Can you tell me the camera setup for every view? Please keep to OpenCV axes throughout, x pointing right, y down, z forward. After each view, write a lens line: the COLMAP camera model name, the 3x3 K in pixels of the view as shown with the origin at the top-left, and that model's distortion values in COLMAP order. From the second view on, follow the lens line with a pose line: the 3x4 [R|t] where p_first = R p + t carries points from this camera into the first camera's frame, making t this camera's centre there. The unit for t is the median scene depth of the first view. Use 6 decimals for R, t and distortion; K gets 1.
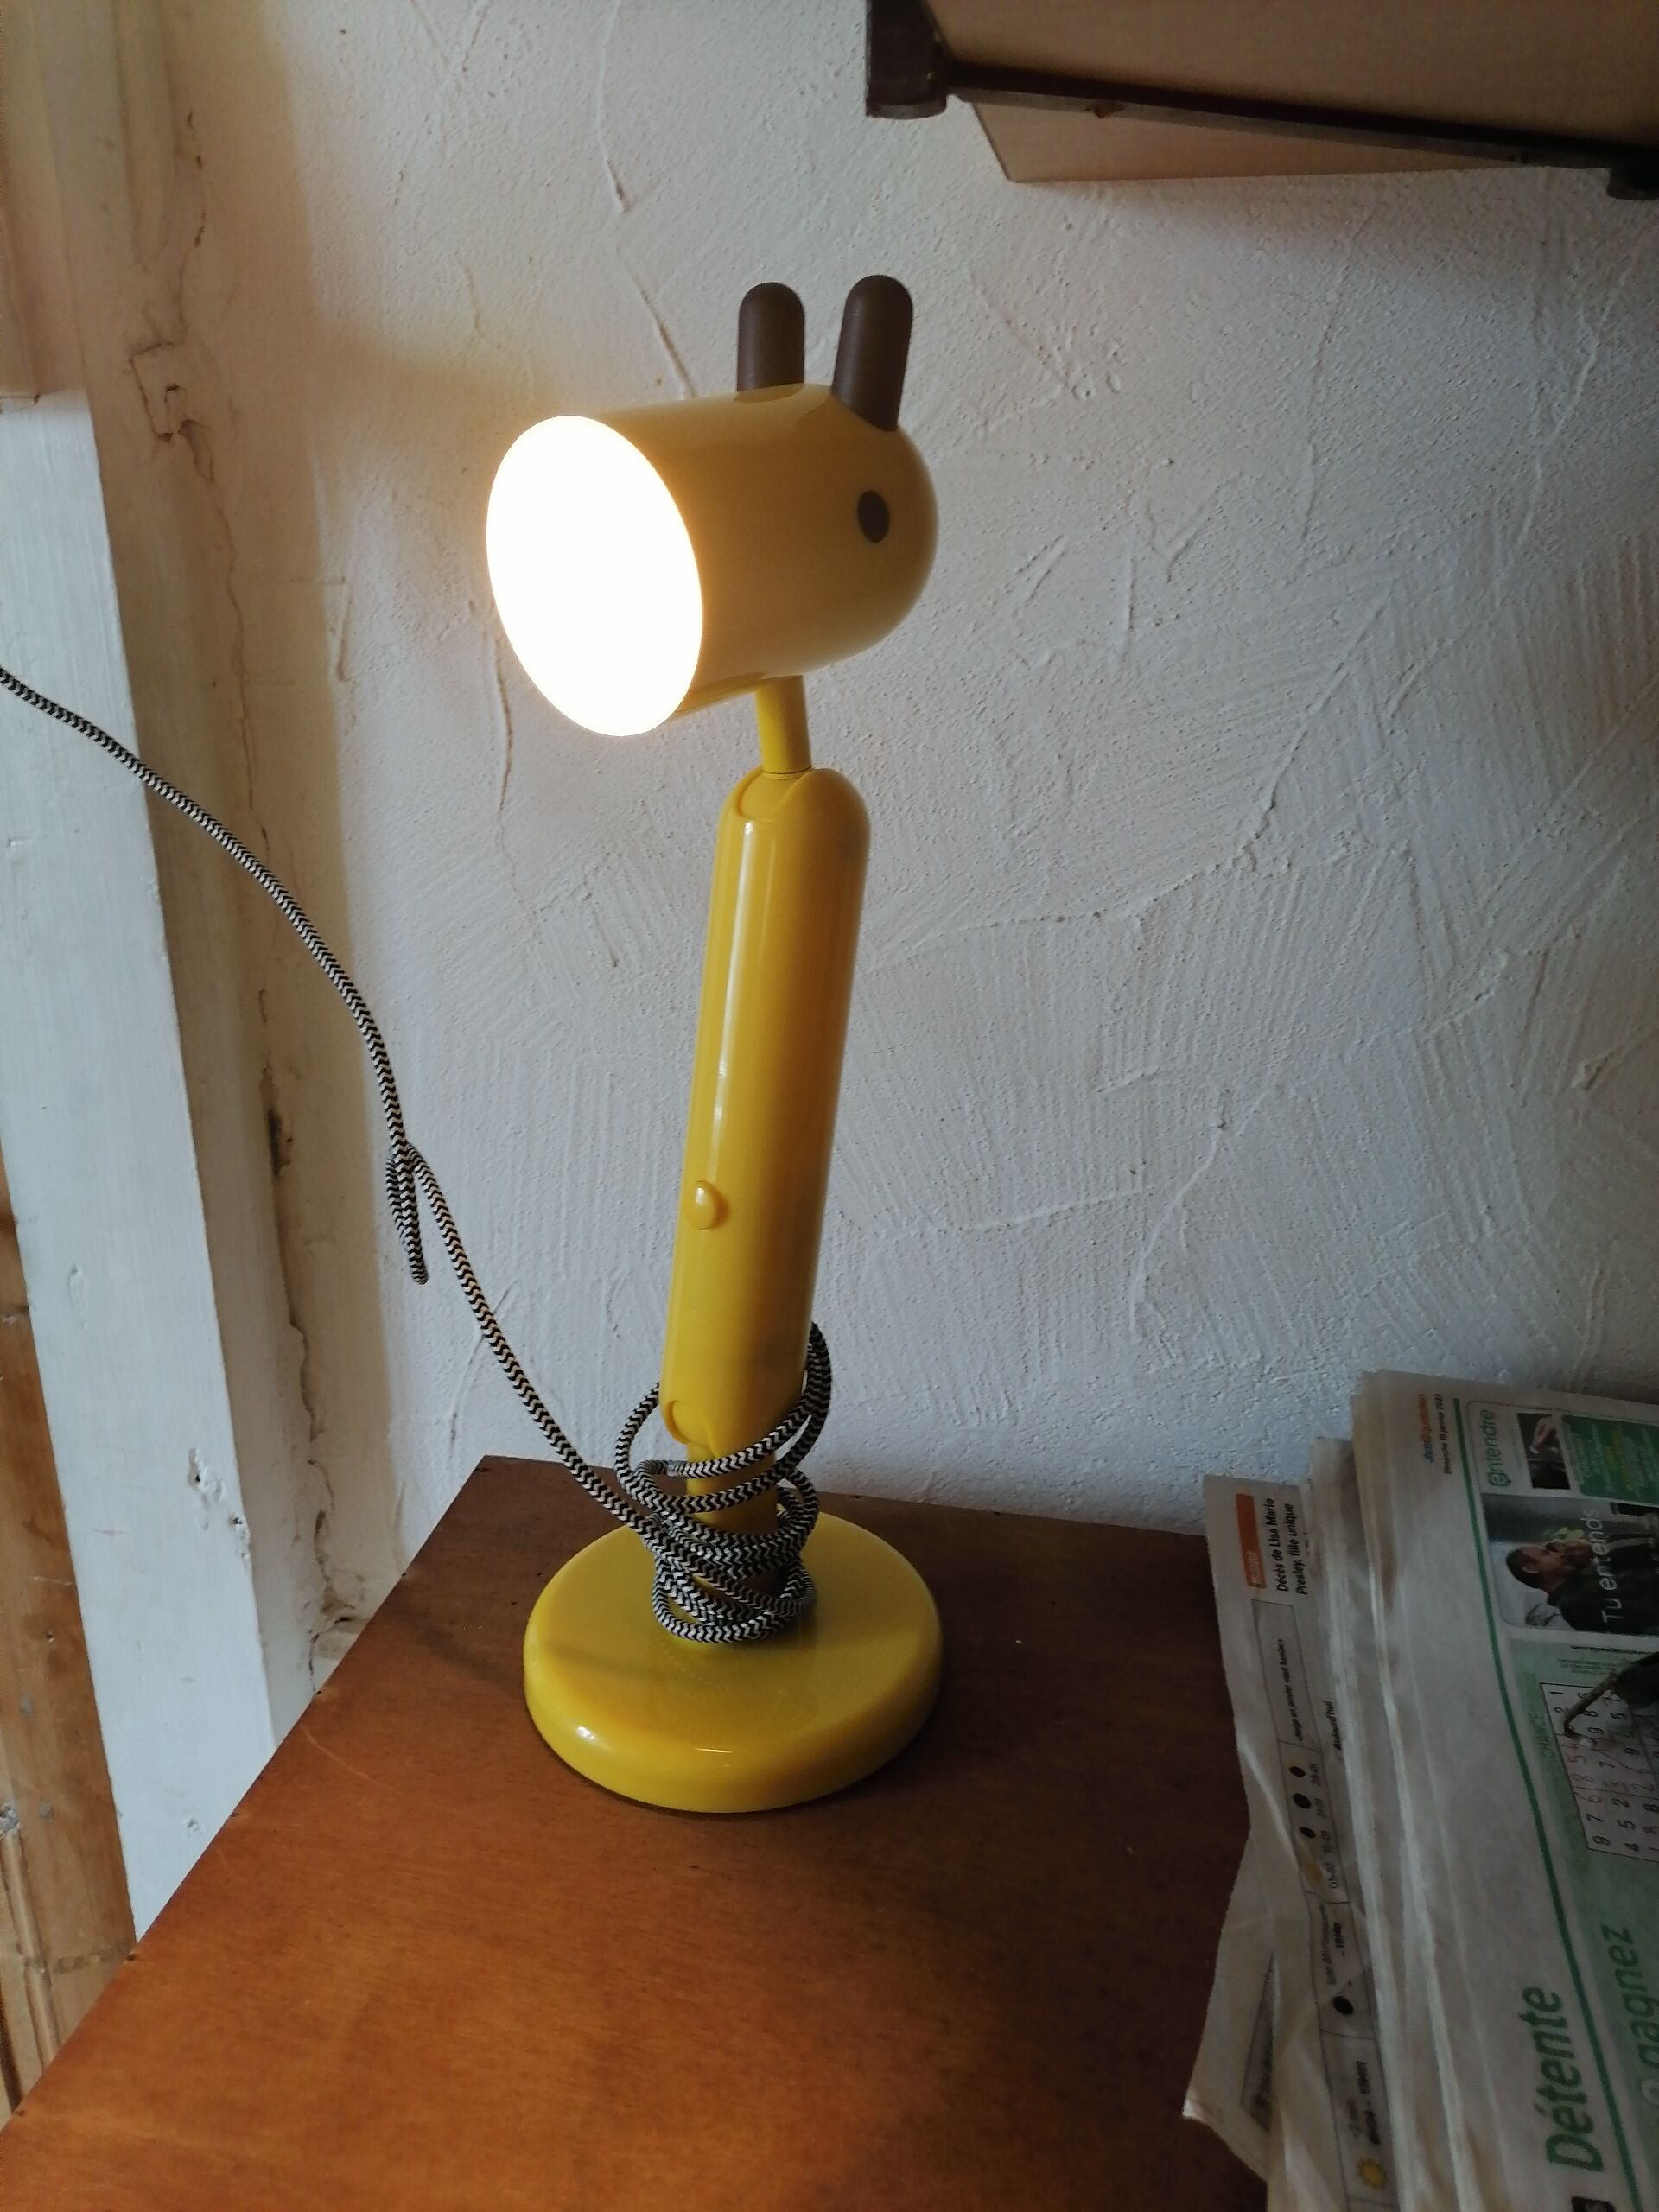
lens RADIAL K [[1720.6, 0, 828.0], [0, 1720.6, 1076.8], [0, 0, 1]] dist [0.001787, 0.004456]
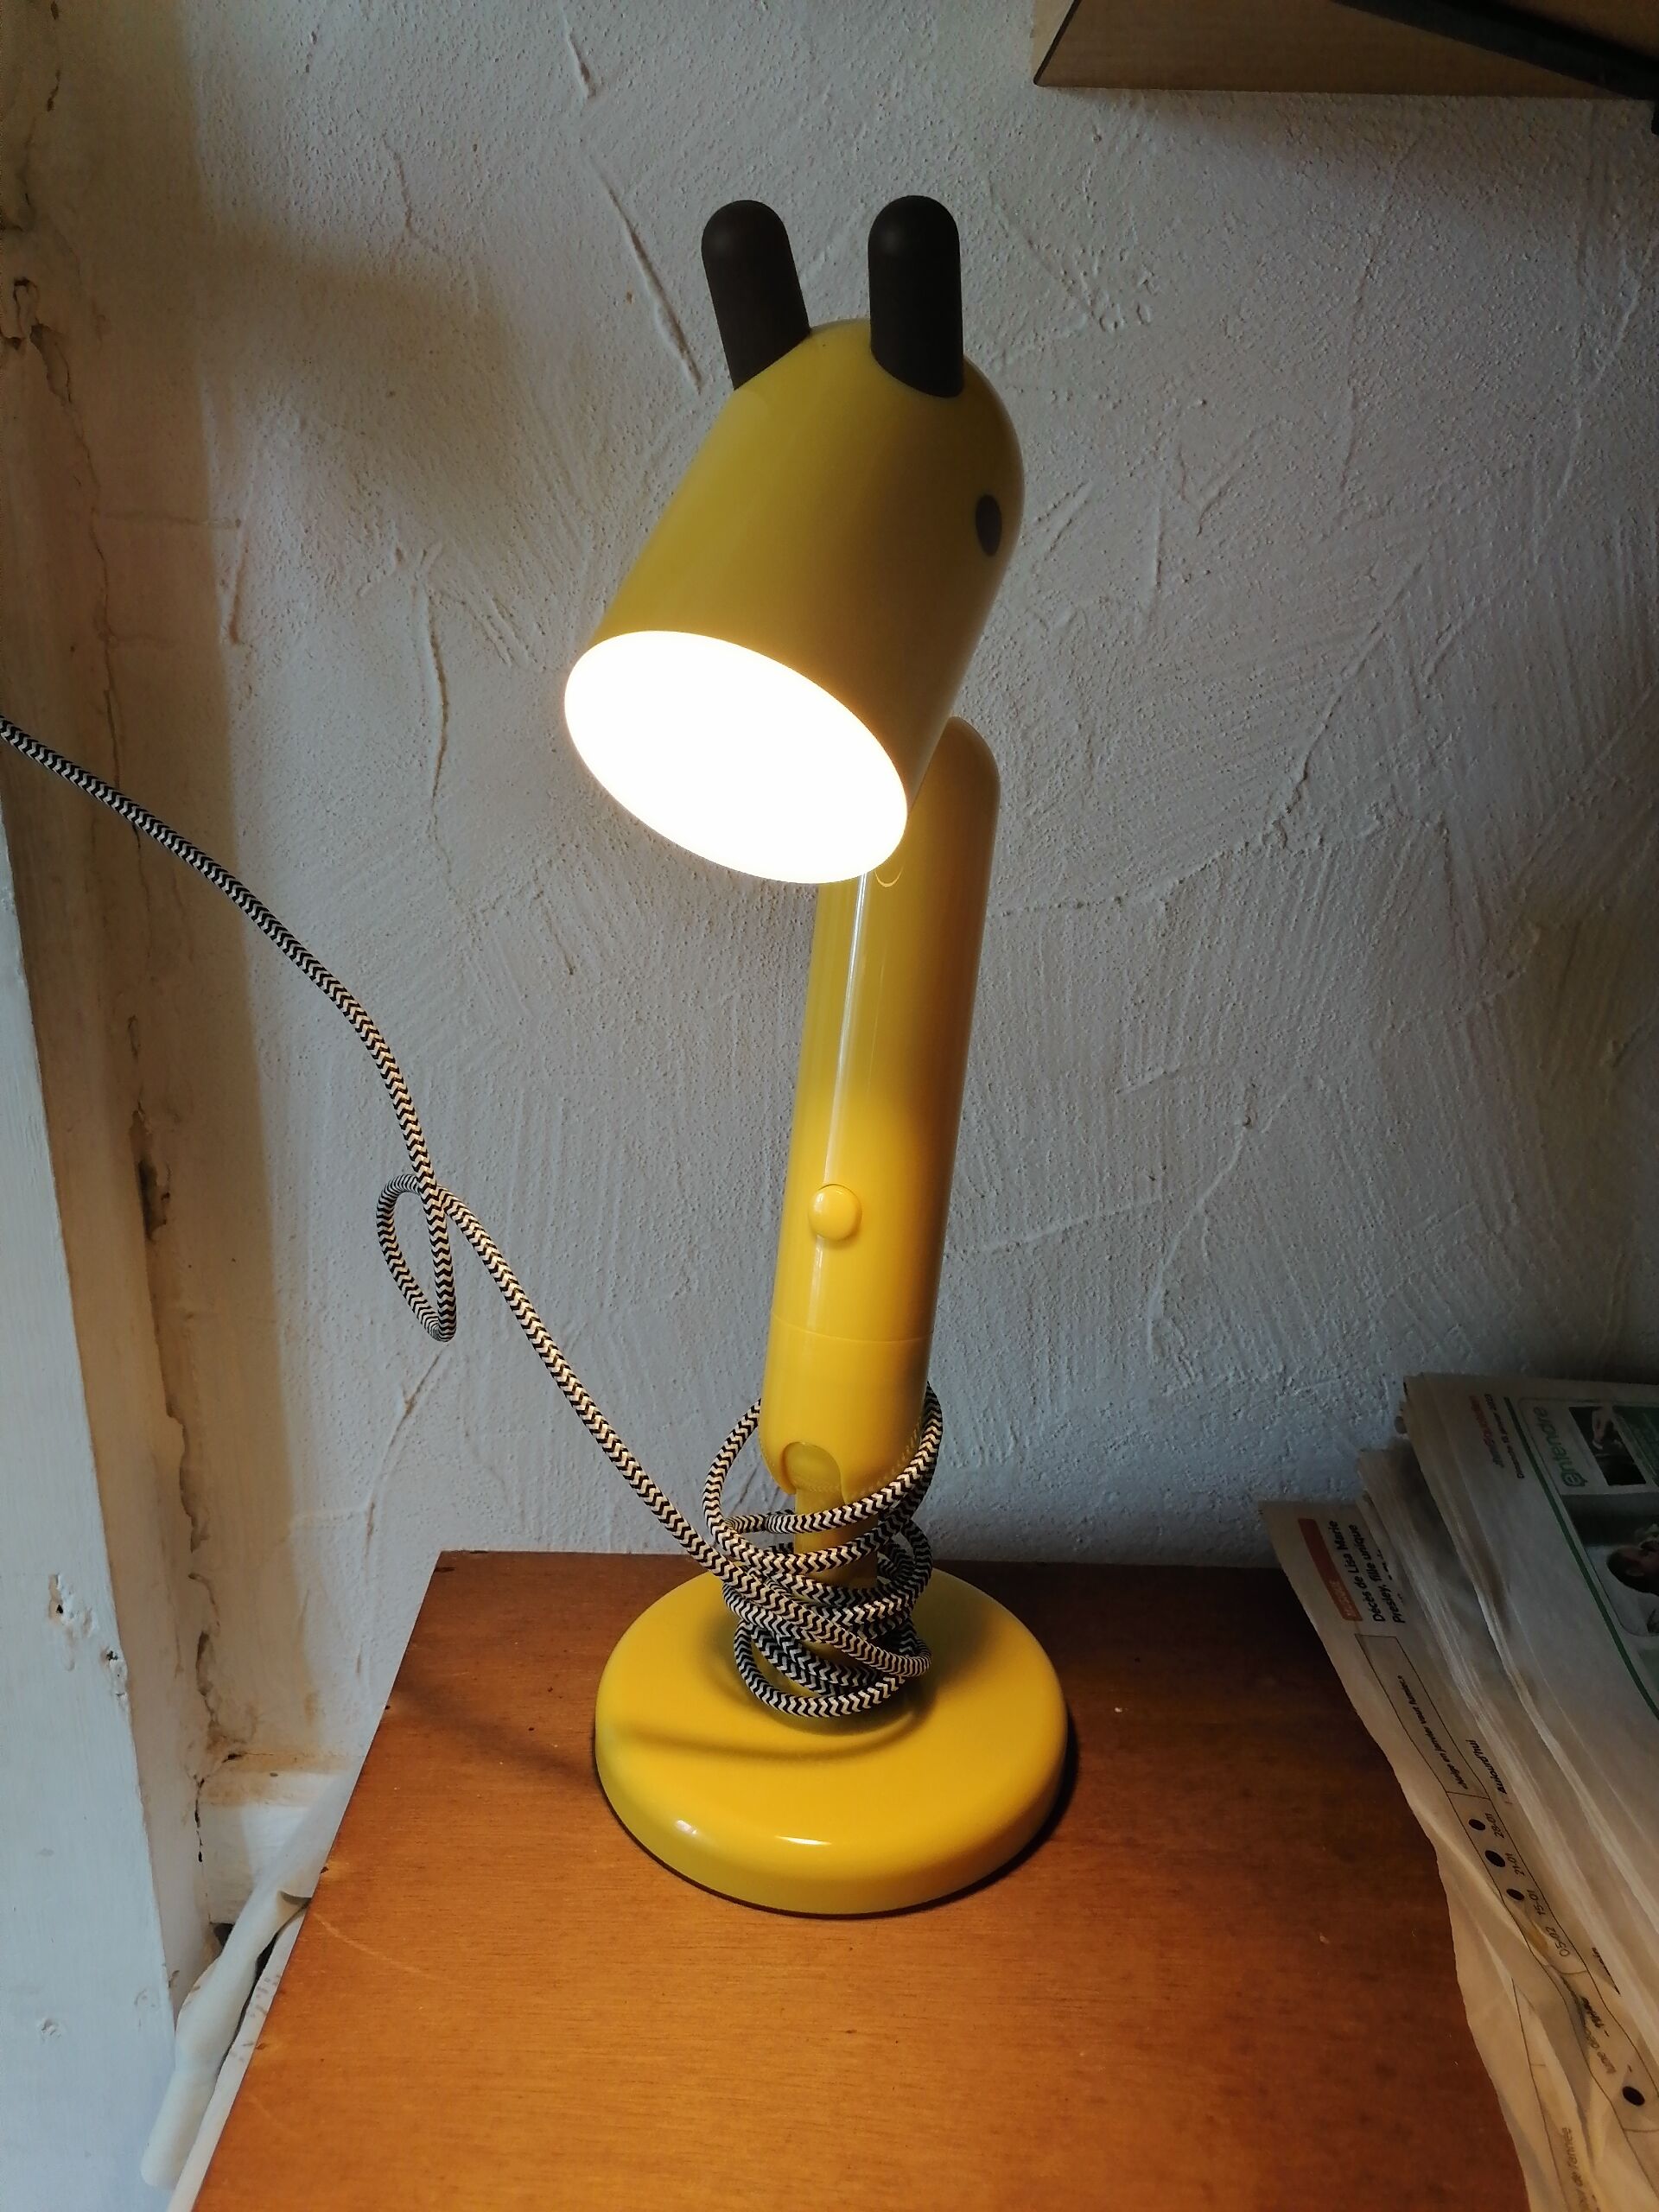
lens RADIAL K [[1720.6, 0, 828.0], [0, 1720.6, 1076.8], [0, 0, 1]] dist [0.001787, 0.004456]
pose [[0.981584, -0.042774, 0.186182, -0.171575], [0.045595, 0.998901, -0.010897, 0.003163], [-0.185511, 0.019185, 0.982455, 0.130649]]
